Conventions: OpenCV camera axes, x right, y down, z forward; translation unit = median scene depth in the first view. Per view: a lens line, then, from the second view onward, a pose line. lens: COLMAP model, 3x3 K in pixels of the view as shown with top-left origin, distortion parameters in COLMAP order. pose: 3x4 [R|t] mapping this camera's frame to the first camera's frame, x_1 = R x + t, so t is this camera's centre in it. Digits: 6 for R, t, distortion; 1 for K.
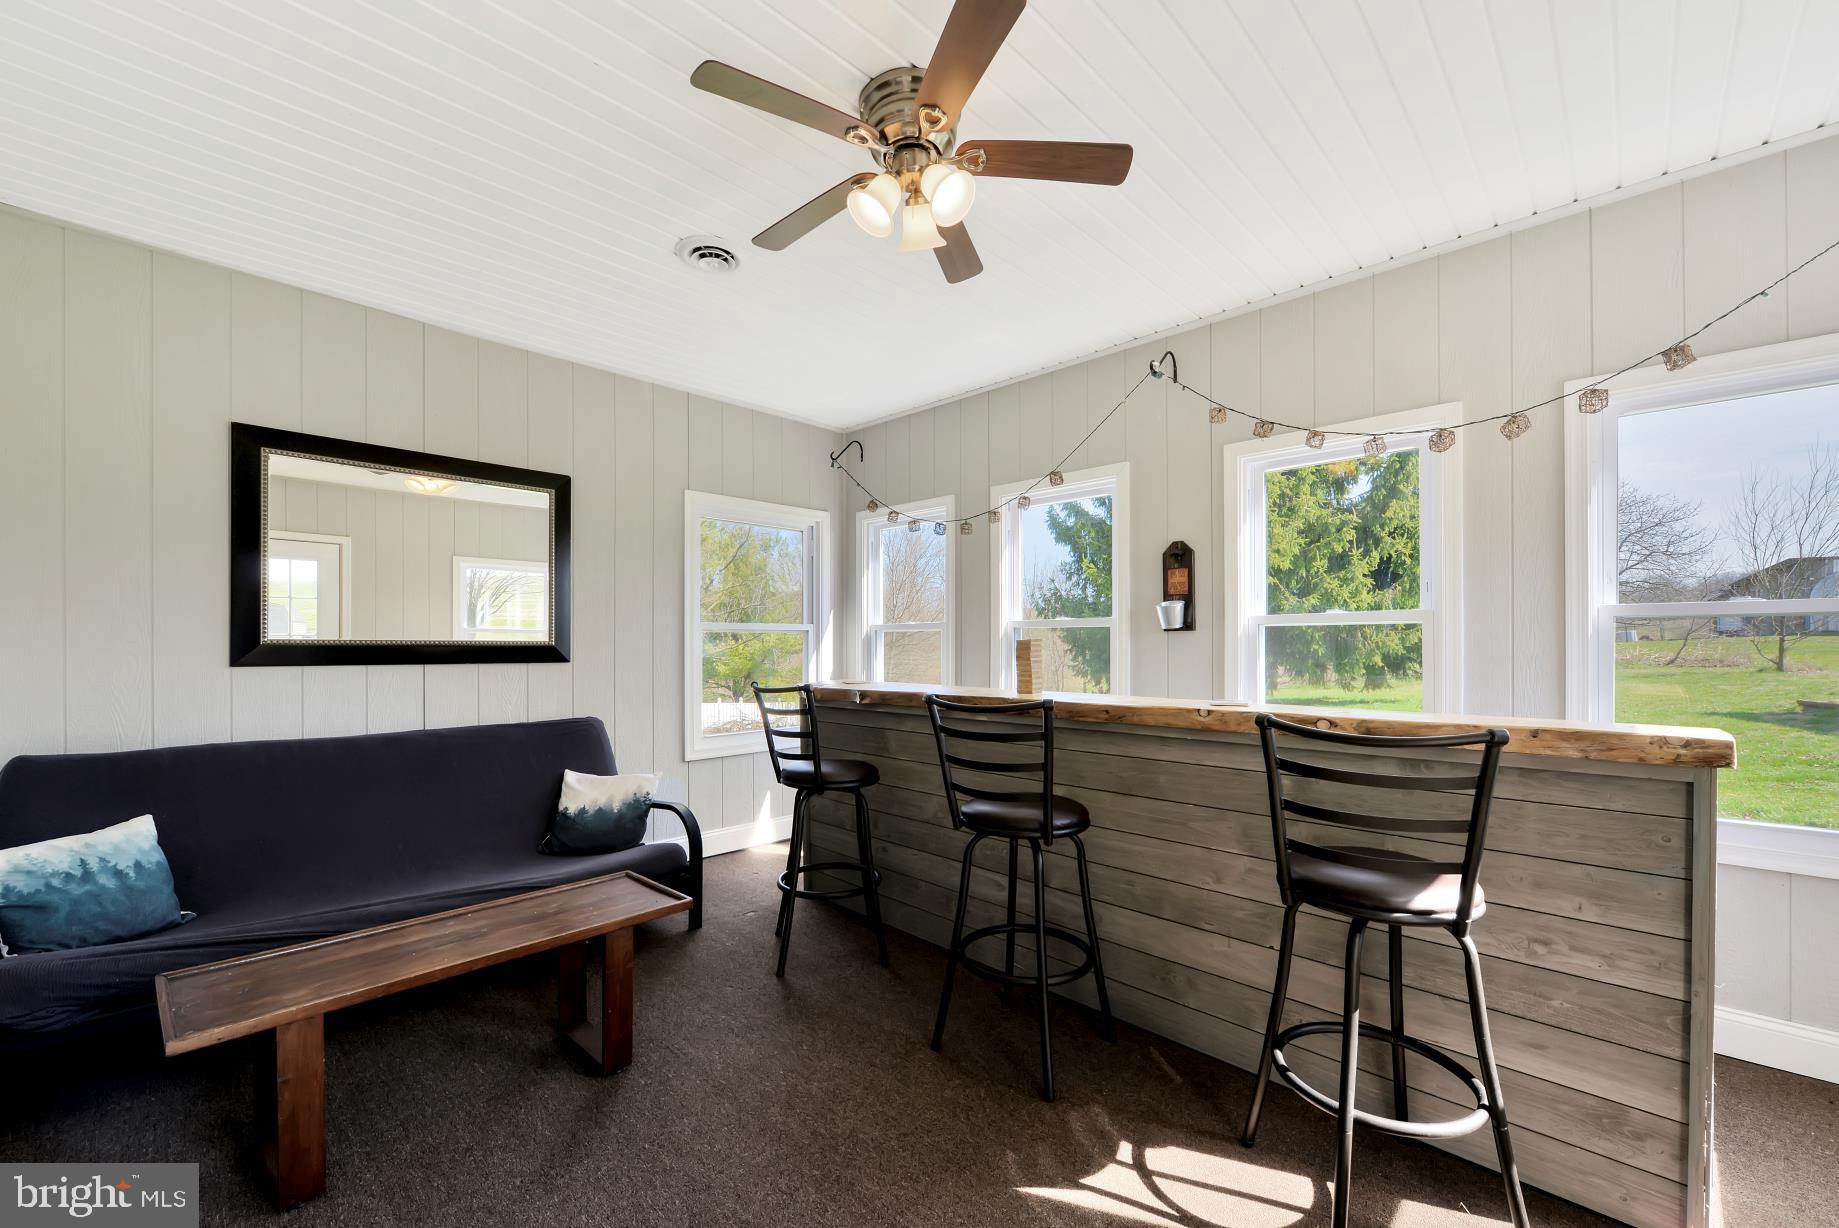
lens RADIAL K [[763.0, 0, 919.4], [0, 763.0, 644.3], [0, 0, 1]] dist [-0.000785, -0.000050]
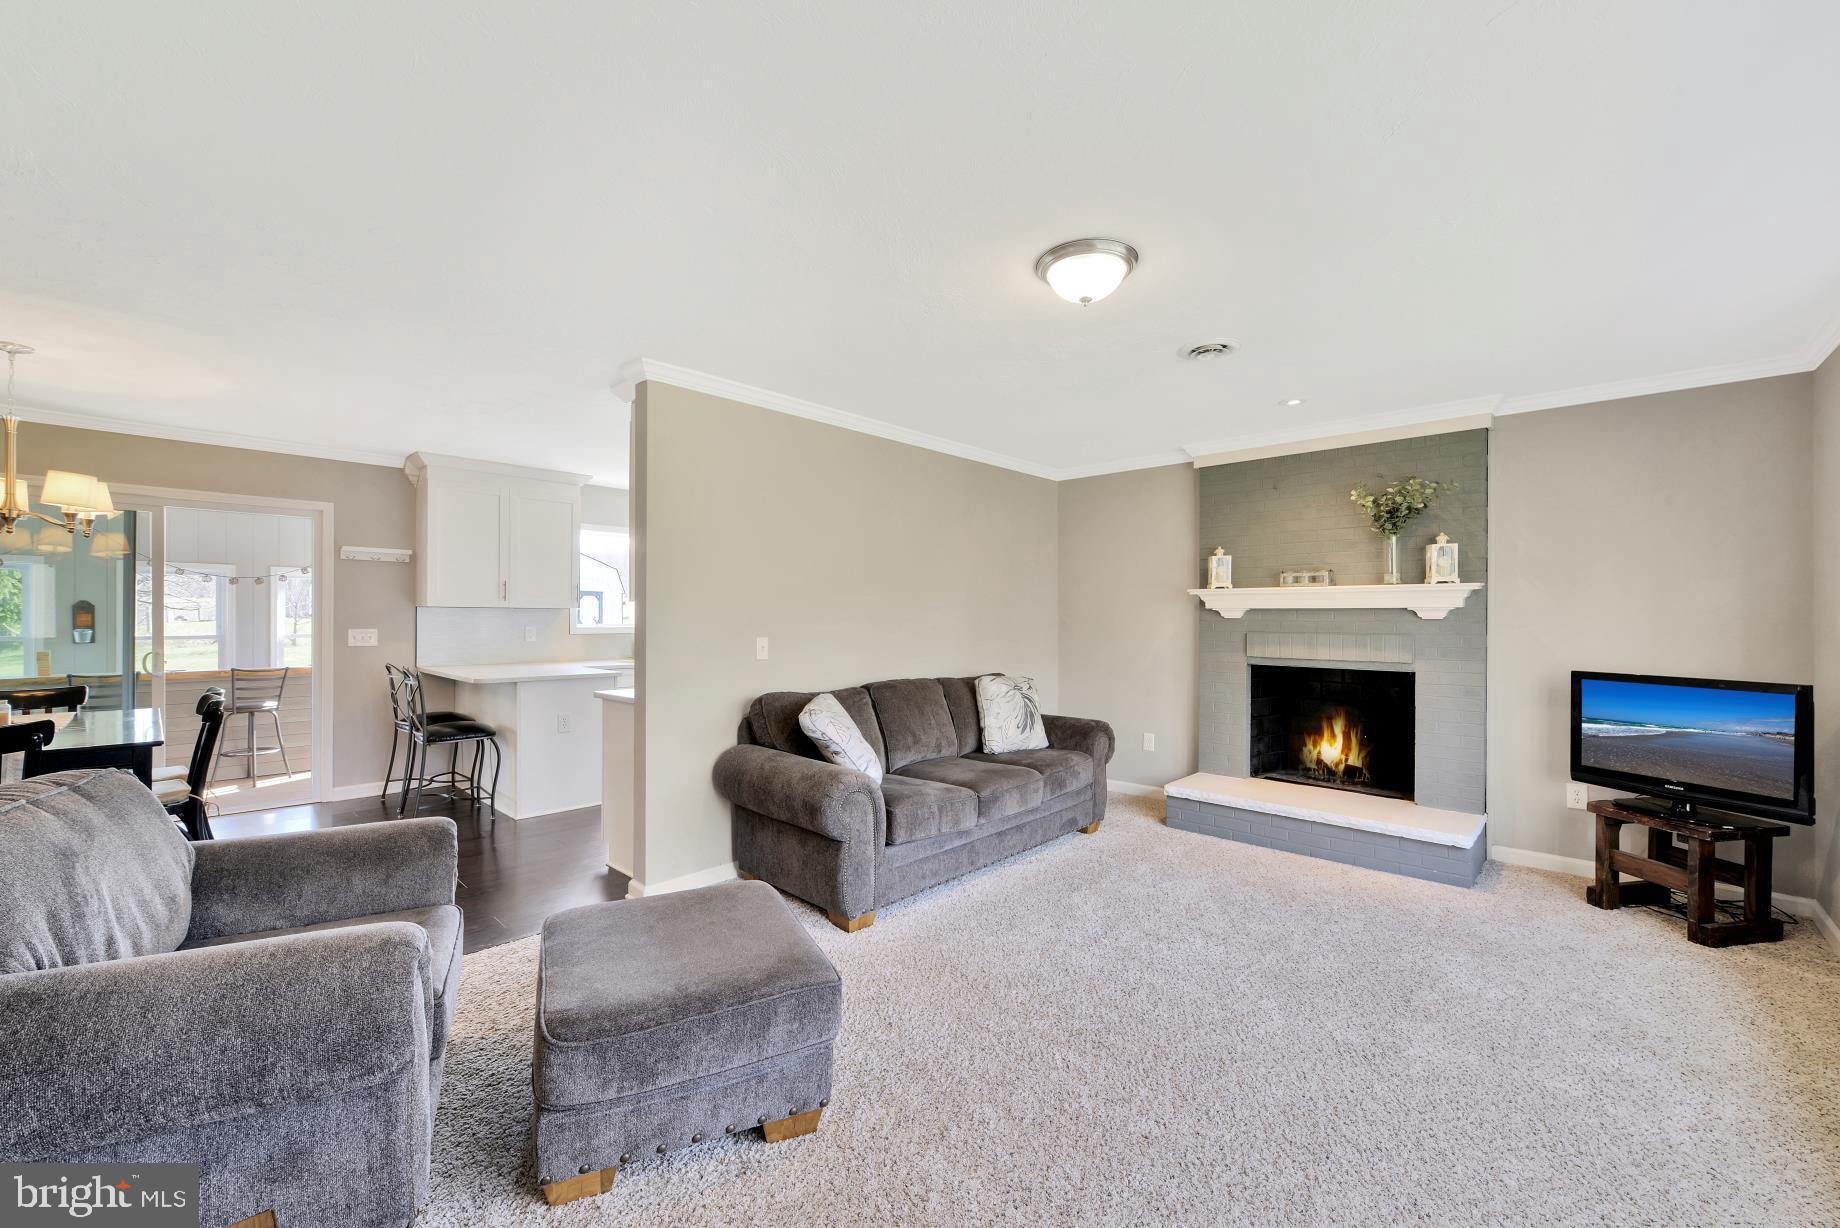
lens RADIAL K [[752.7, 0, 920.0], [0, 752.7, 614.0], [0, 0, 1]] dist [-0.000611, -0.000230]
pose [[0.007431, 0.007680, 0.999943, -1.760983], [-0.000745, 0.999970, -0.007674, -0.086343], [-0.999972, -0.000688, 0.007436, -1.357747]]
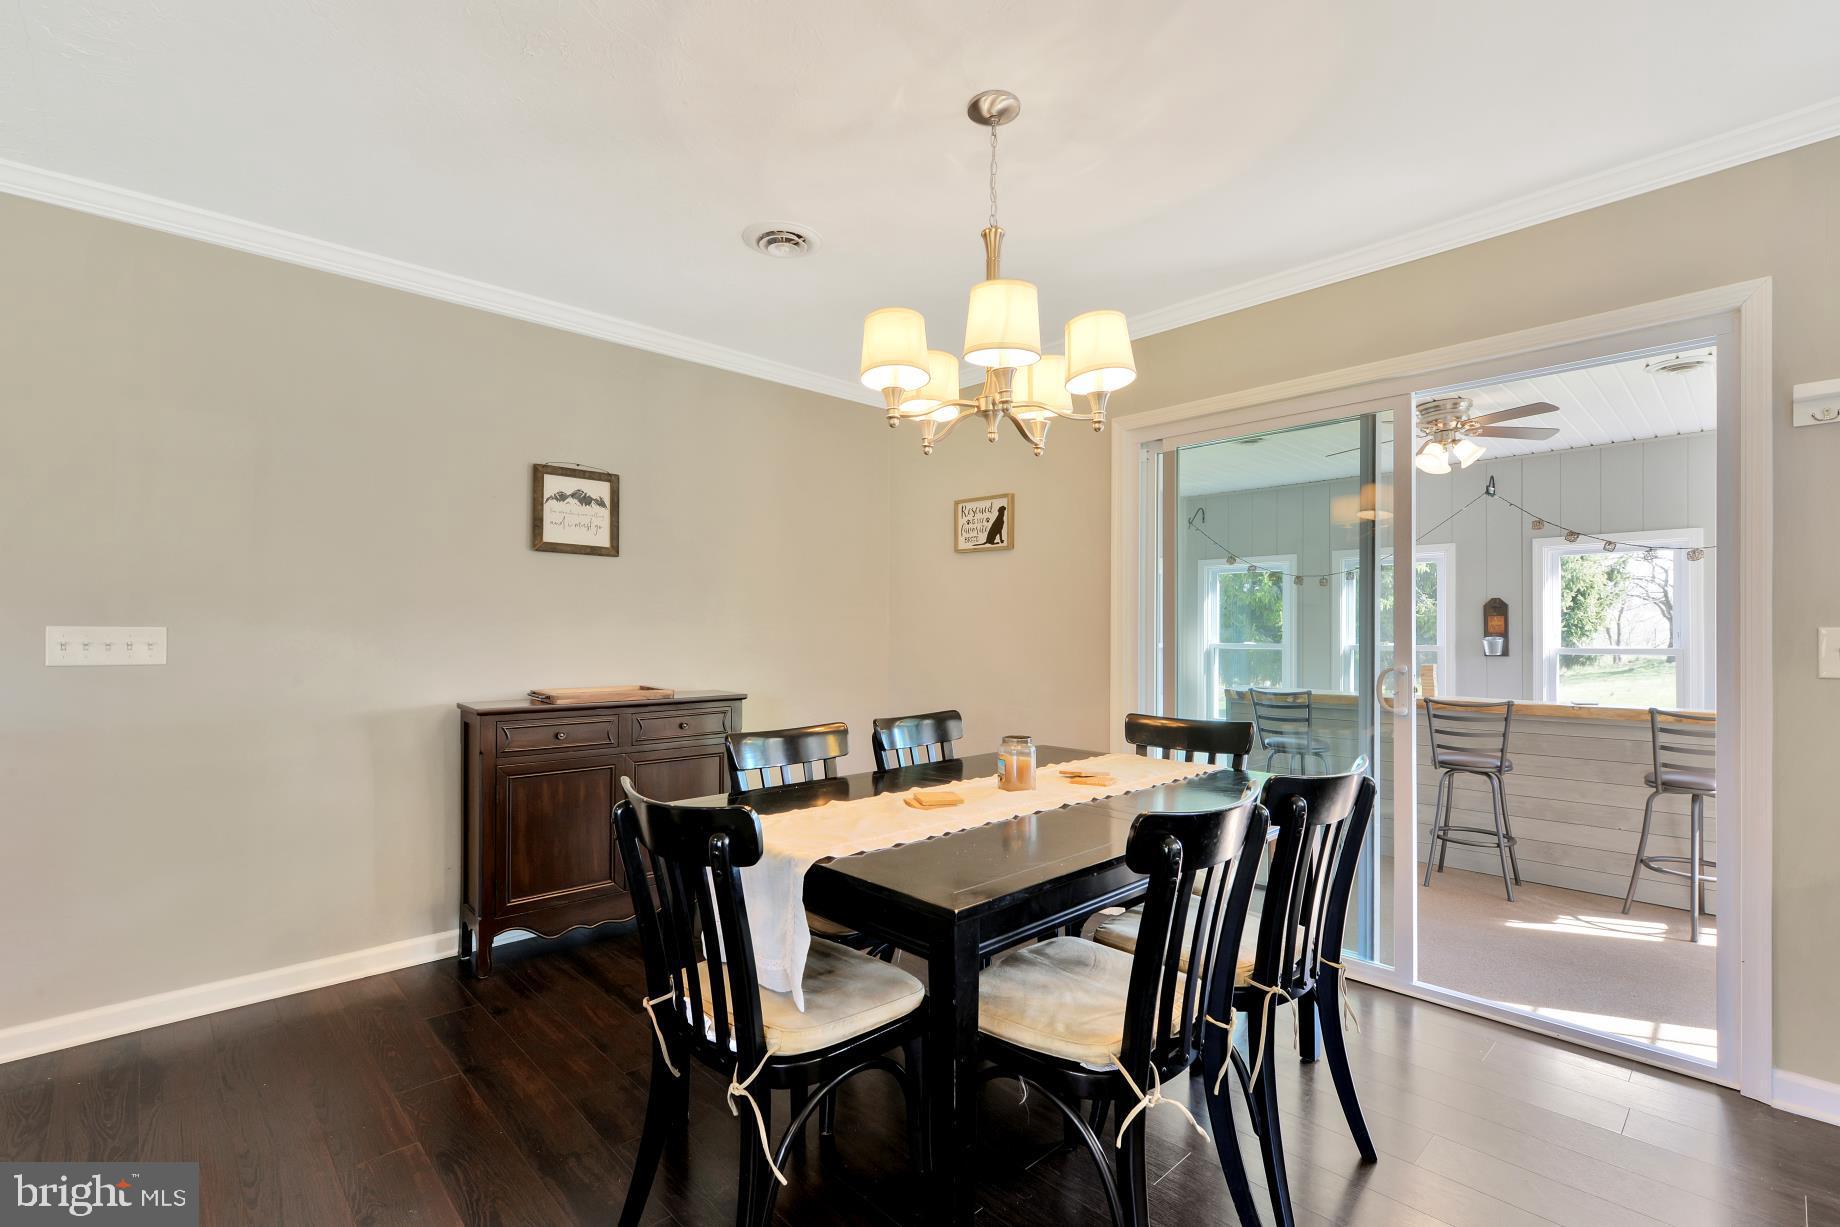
lens RADIAL K [[838.7, 0, 917.1], [0, 838.7, 633.2], [0, 0, 1]] dist [-0.002987, -0.000436]
pose [[0.999328, 0.004017, -0.036420, -0.784988], [-0.004207, 0.999978, -0.005130, -0.051748], [0.036399, 0.005280, 0.999323, -0.749958]]
